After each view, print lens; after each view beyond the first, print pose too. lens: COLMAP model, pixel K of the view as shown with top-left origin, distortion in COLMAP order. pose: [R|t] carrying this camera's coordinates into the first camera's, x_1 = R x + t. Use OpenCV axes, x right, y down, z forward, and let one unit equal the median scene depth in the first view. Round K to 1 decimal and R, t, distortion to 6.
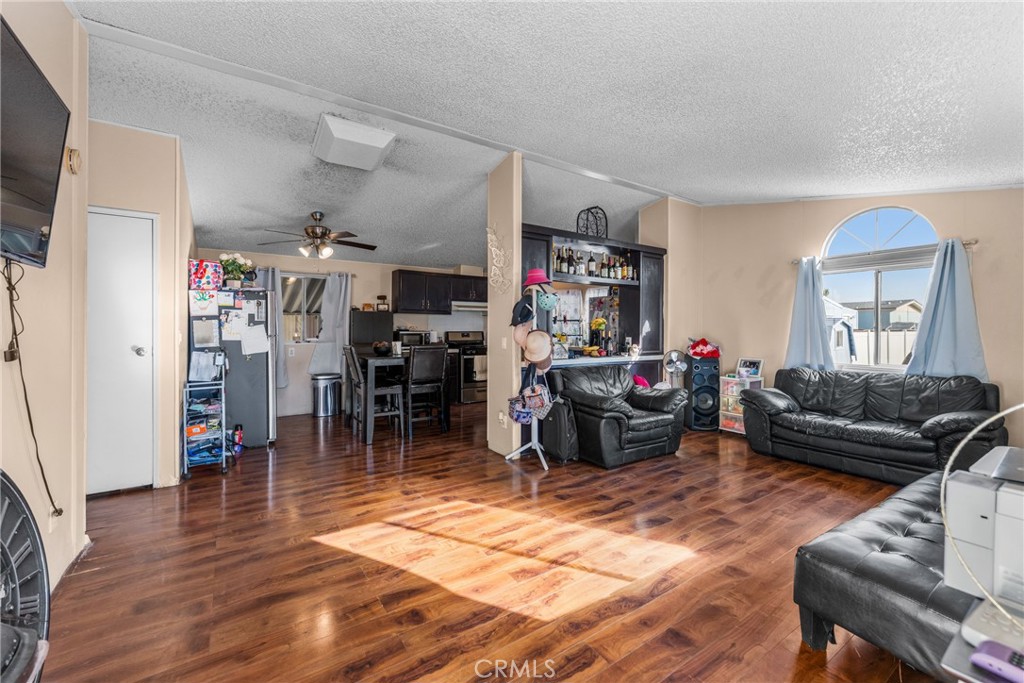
lens RADIAL K [[414.4, 0, 514.9], [0, 414.4, 329.6], [0, 0, 1]] dist [0.000948, 0.000051]
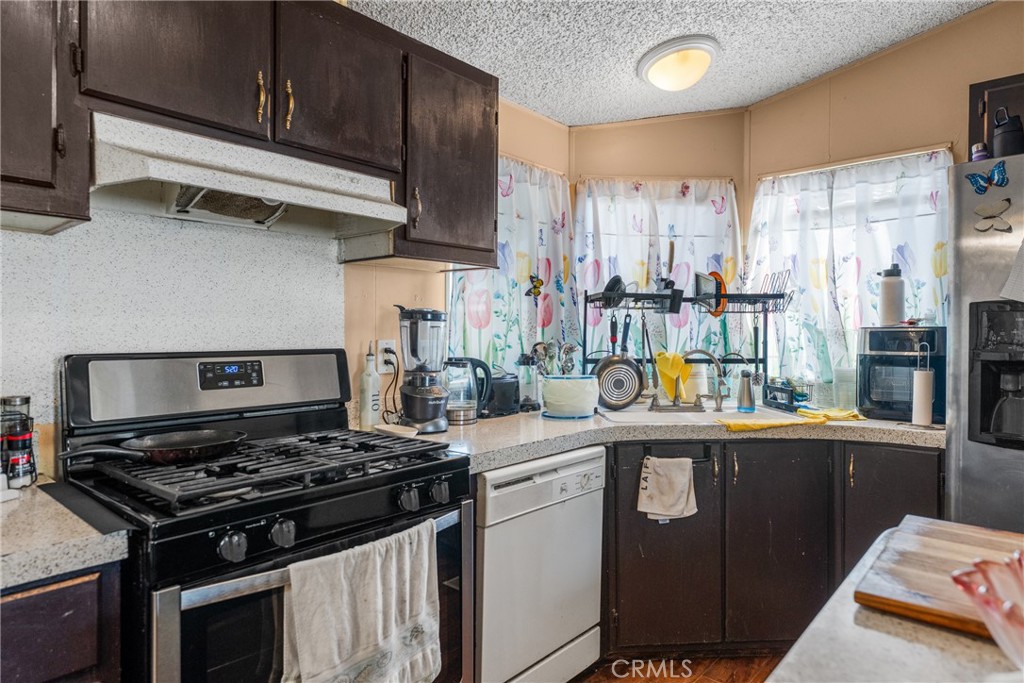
lens RADIAL K [[594.5, 0, 510.8], [0, 594.5, 334.7], [0, 0, 1]] dist [0.002958, 0.000235]
pose [[0.970902, 0.001877, 0.239469, -0.159518], [-0.002779, 0.999990, 0.003429, -0.006381], [-0.239460, -0.003995, 0.970898, 1.714894]]
